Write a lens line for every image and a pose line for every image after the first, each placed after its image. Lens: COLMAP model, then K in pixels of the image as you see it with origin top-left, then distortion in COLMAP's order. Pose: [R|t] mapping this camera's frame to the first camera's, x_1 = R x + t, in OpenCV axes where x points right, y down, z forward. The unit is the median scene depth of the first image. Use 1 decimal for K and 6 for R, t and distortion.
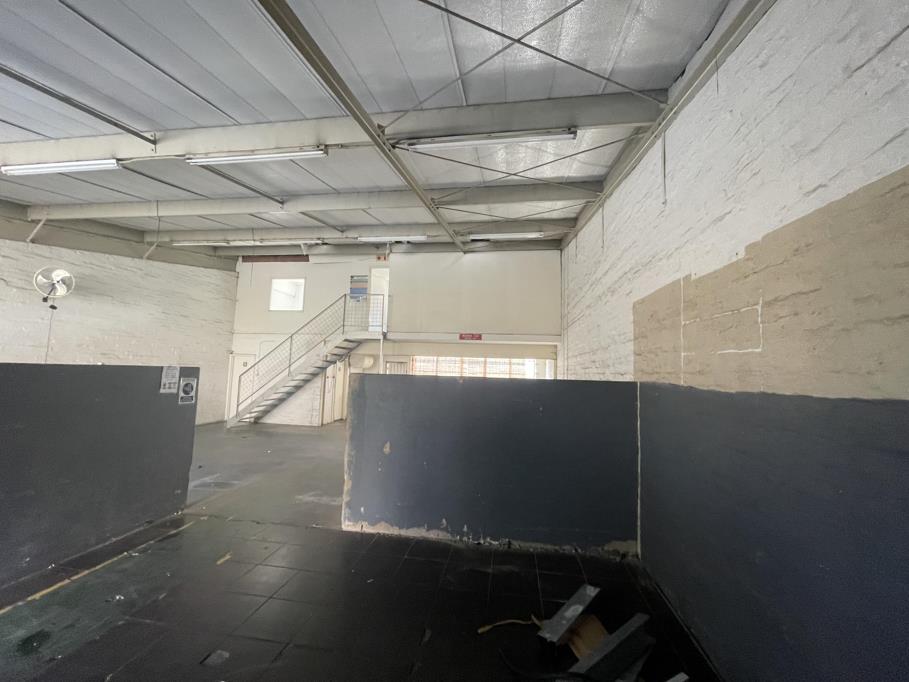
lens RADIAL K [[369.0, 0, 453.4], [0, 369.0, 337.5], [0, 0, 1]] dist [0.000186, -0.001535]
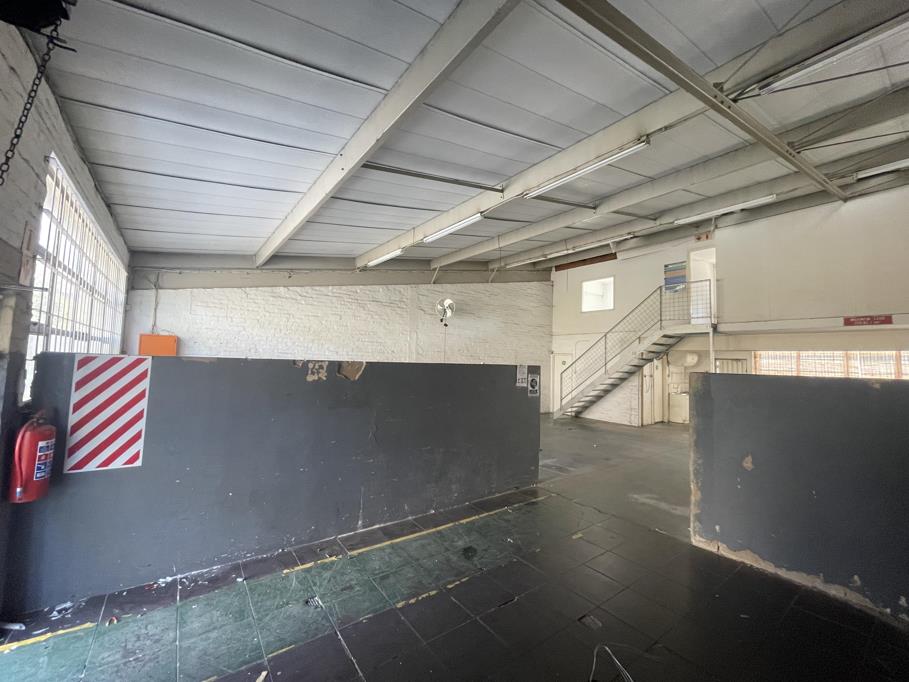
lens RADIAL K [[369.0, 0, 456.3], [0, 369.0, 338.1], [0, 0, 1]] dist [0.000186, -0.001535]
pose [[0.714495, -0.054615, -0.697505, -0.042005], [0.059073, 0.998098, -0.017639, -0.003447], [0.697142, -0.028601, 0.716362, -0.033202]]
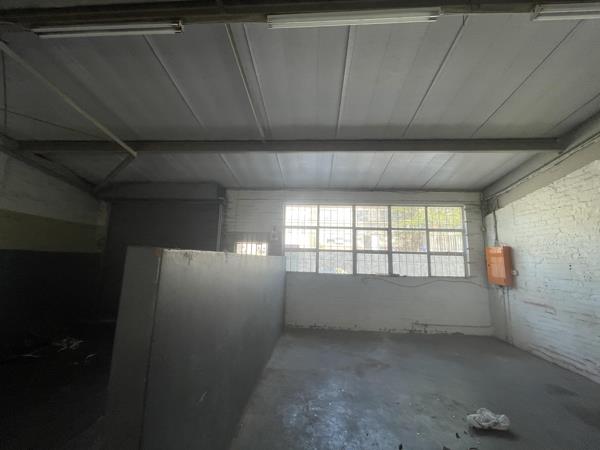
lens RADIAL K [[243.6, 0, 300.8], [0, 243.6, 223.8], [0, 0, 1]] dist [0.000186, -0.001535]
pose [[-0.995536, -0.064139, -0.069235, -0.721112], [-0.046016, 0.970356, -0.237259, 0.088550], [0.082400, -0.233014, -0.968976, 1.086720]]
